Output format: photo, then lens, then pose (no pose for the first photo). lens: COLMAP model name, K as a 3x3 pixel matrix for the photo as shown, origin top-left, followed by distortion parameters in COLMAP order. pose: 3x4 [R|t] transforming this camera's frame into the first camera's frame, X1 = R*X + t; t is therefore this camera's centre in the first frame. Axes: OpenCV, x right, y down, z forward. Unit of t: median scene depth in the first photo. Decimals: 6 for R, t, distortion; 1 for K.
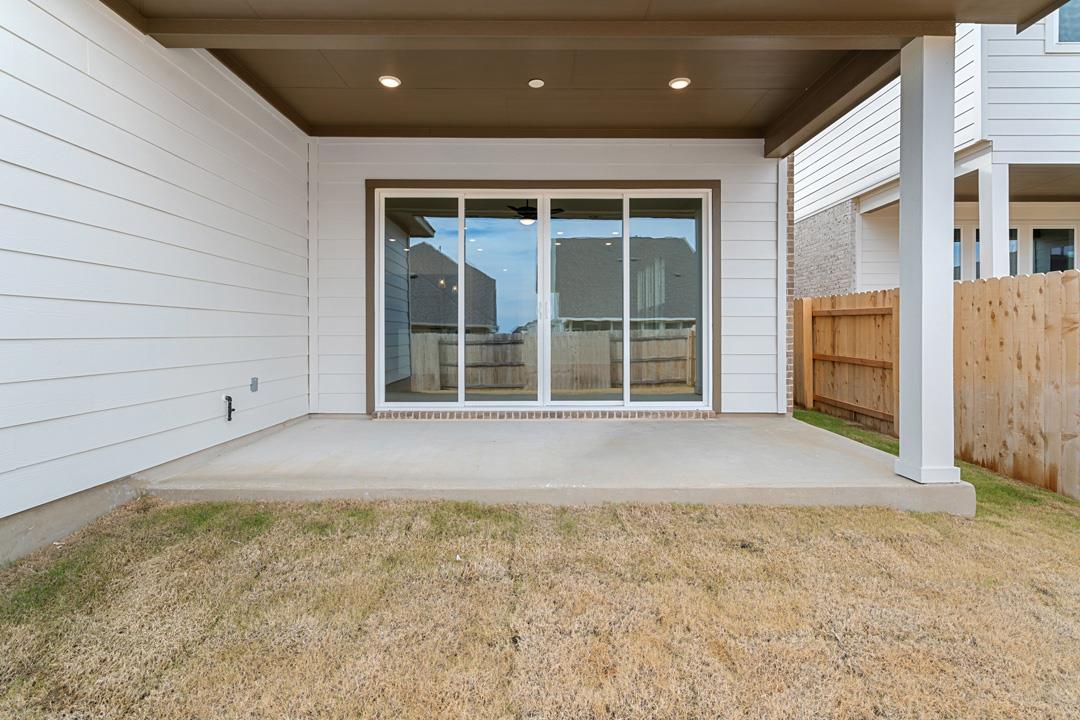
lens RADIAL K [[549.1, 0, 534.9], [0, 549.1, 334.5], [0, 0, 1]] dist [0.000838, 0.000134]
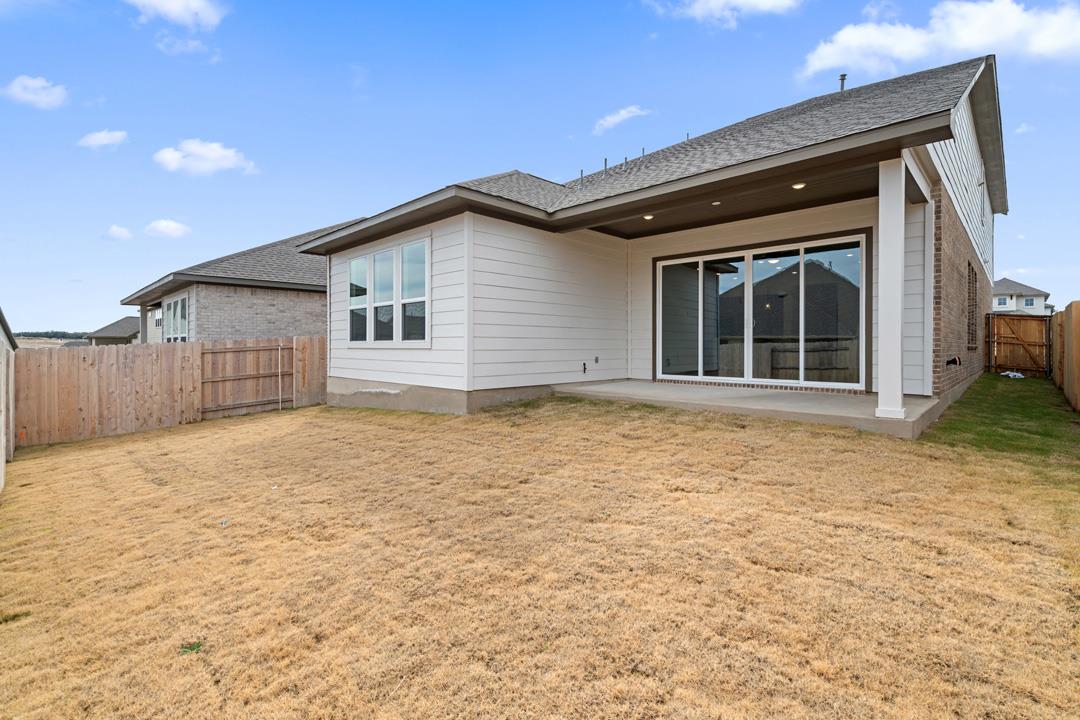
lens RADIAL K [[489.8, 0, 540.9], [0, 489.8, 352.9], [0, 0, 1]] dist [-0.000397, 0.001269]
pose [[0.708530, 0.014198, -0.705538, 0.620848], [-0.008271, 0.999896, 0.011815, 0.034975], [0.705632, -0.002536, 0.708574, -0.488295]]
